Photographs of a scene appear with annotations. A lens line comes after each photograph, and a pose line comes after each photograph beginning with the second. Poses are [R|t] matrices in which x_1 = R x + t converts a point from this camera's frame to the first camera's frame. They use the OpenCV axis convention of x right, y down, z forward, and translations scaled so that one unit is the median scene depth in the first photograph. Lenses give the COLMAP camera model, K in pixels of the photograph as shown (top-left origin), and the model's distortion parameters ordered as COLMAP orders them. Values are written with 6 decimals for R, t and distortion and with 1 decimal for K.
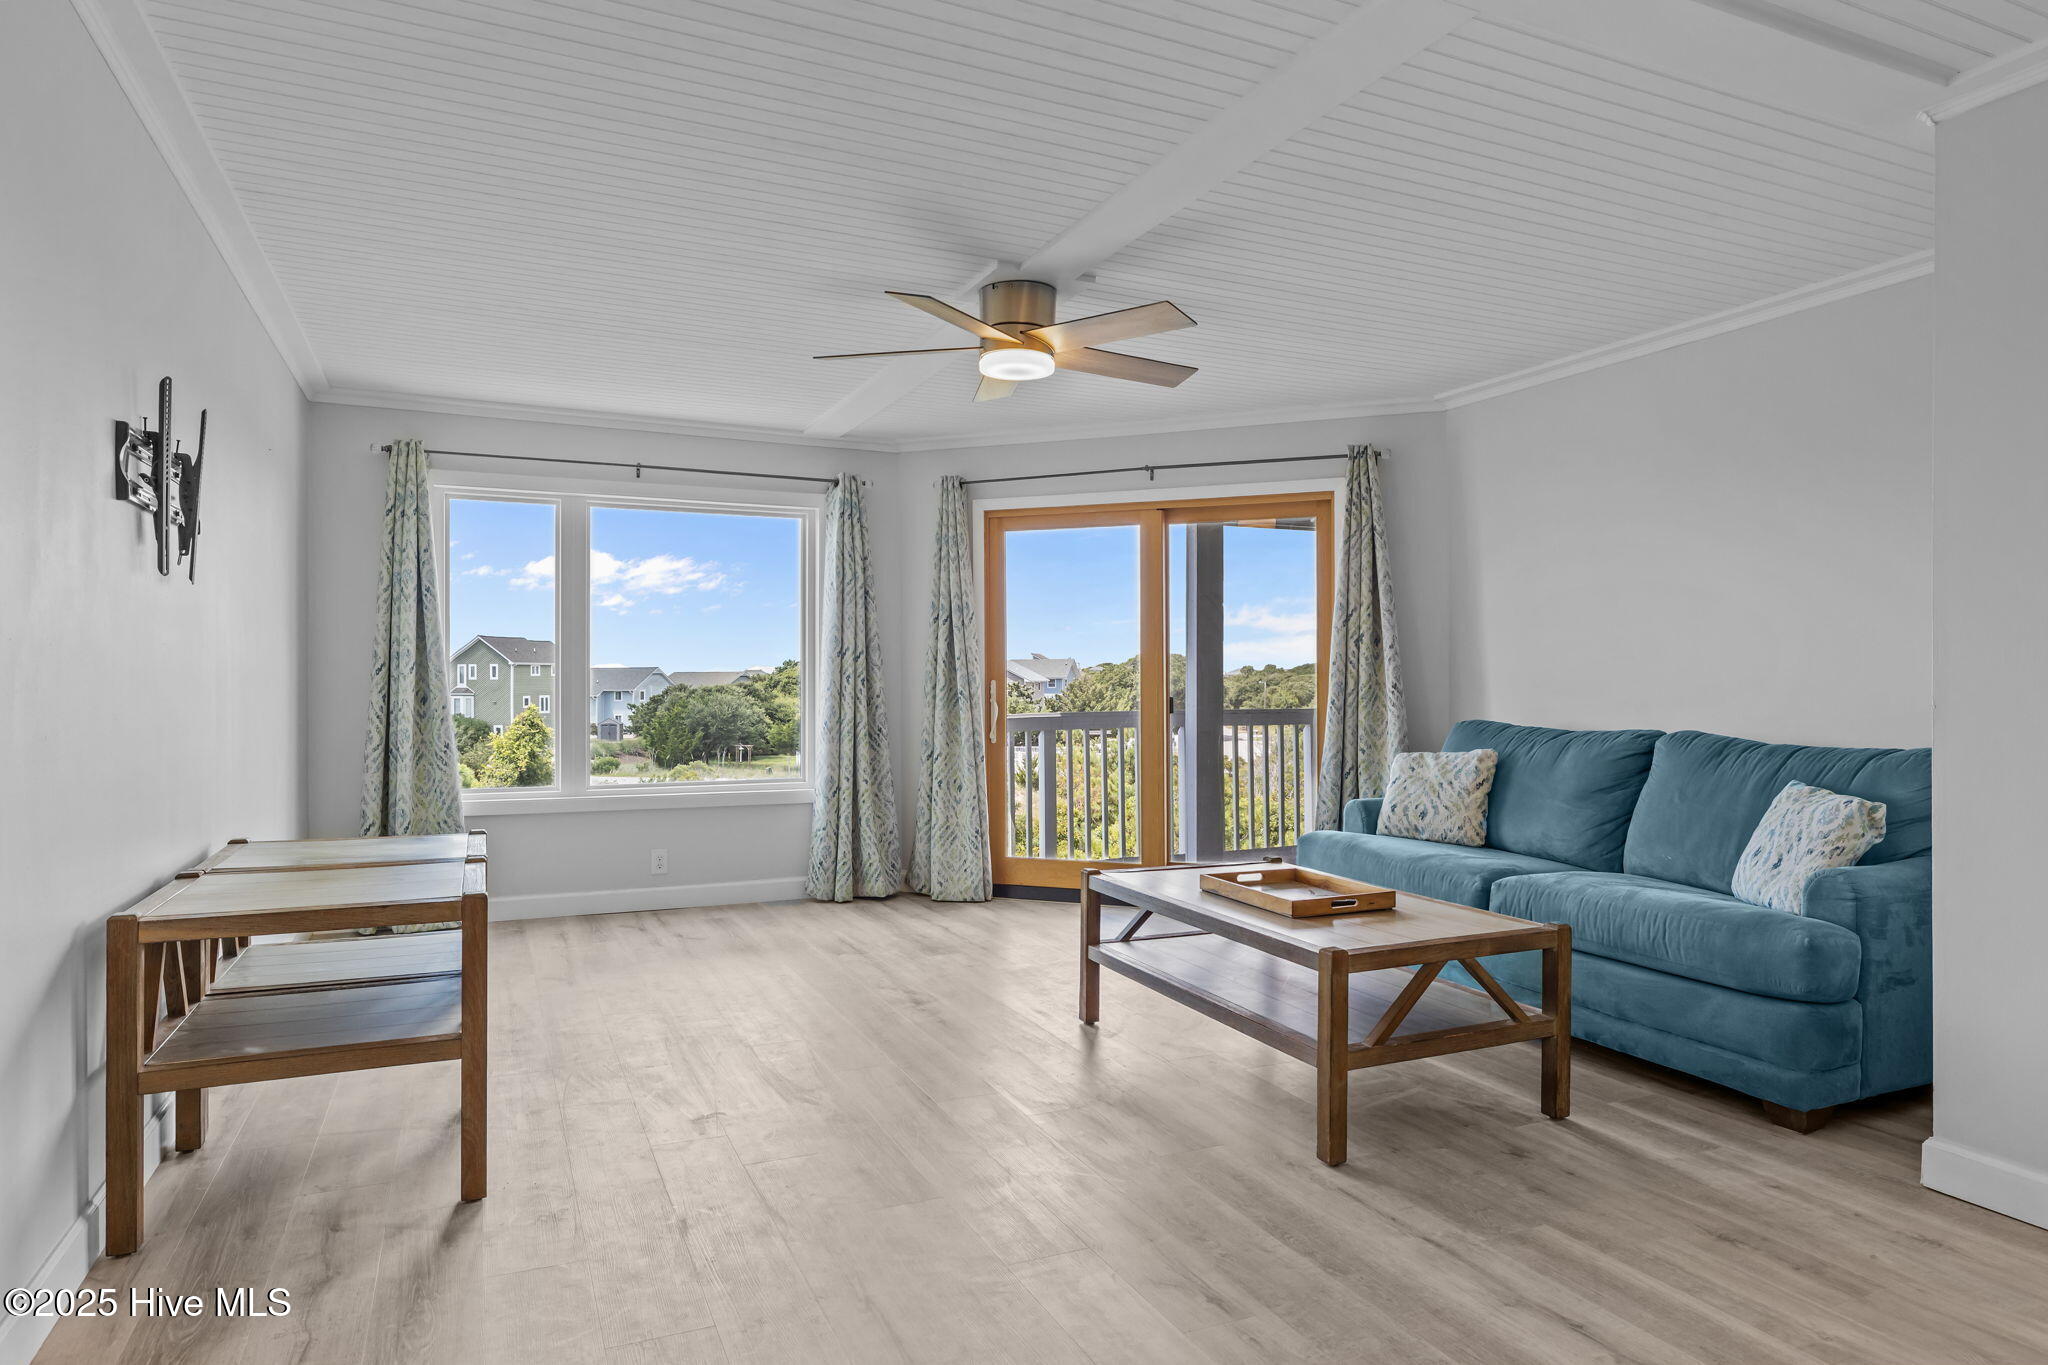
lens RADIAL K [[1199.7, 0, 1024.3], [0, 1199.7, 667.4], [0, 0, 1]] dist [-0.002730, 0.001023]
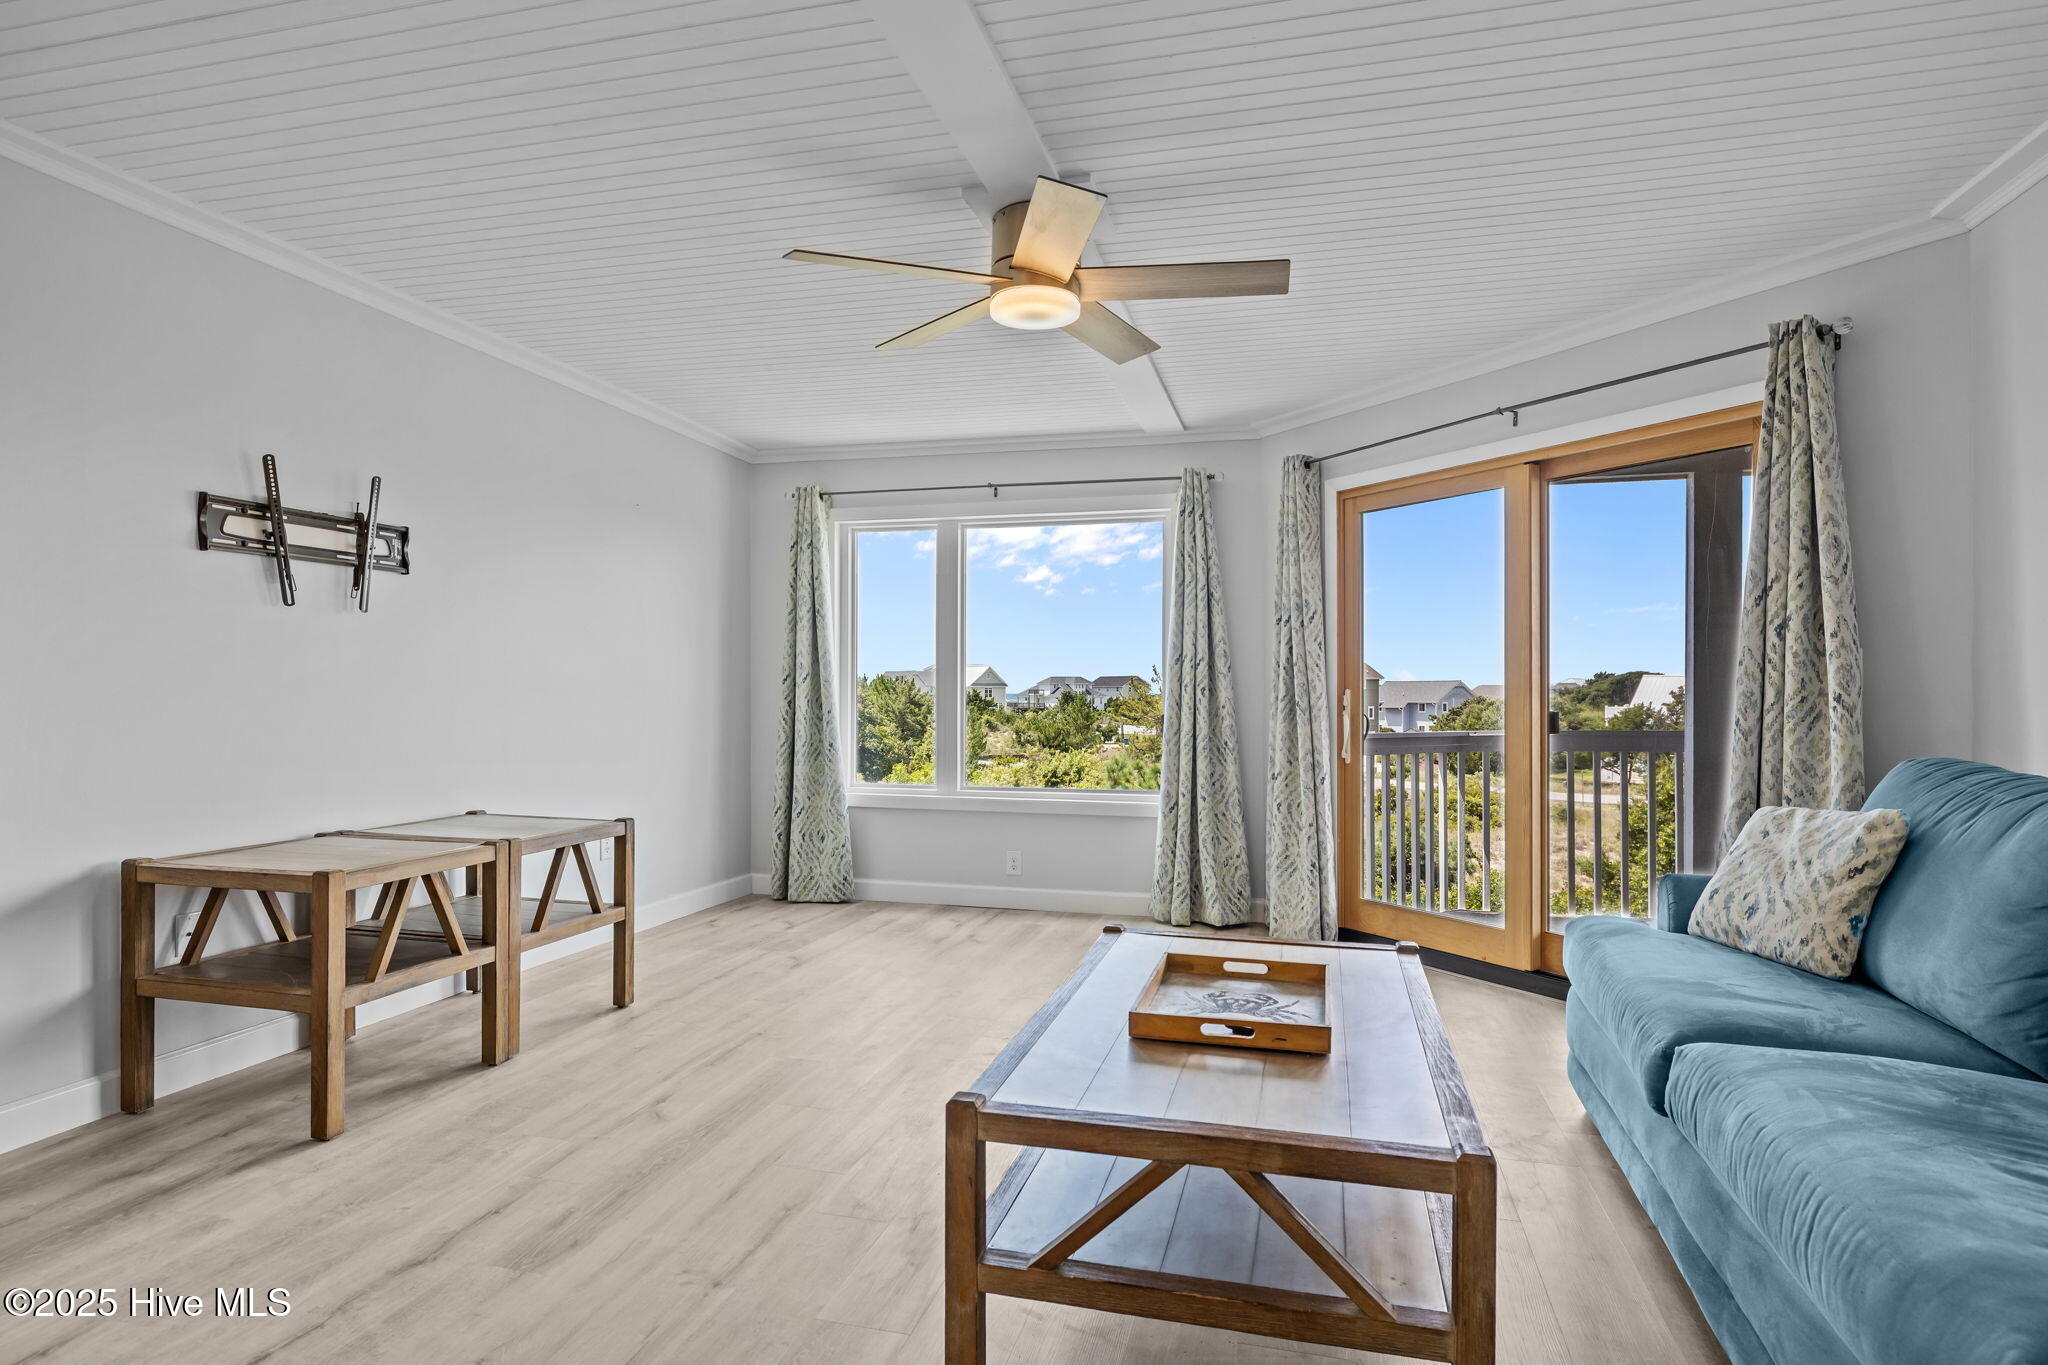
lens RADIAL K [[1101.7, 0, 1024.0], [0, 1101.7, 682.5], [0, 0, 1]] dist [0.000804, -0.001177]
pose [[0.773240, -0.003156, -0.634106, 0.337397], [0.003899, 0.999992, -0.000223, 0.005883], [0.634101, -0.002300, 0.773246, 0.287514]]
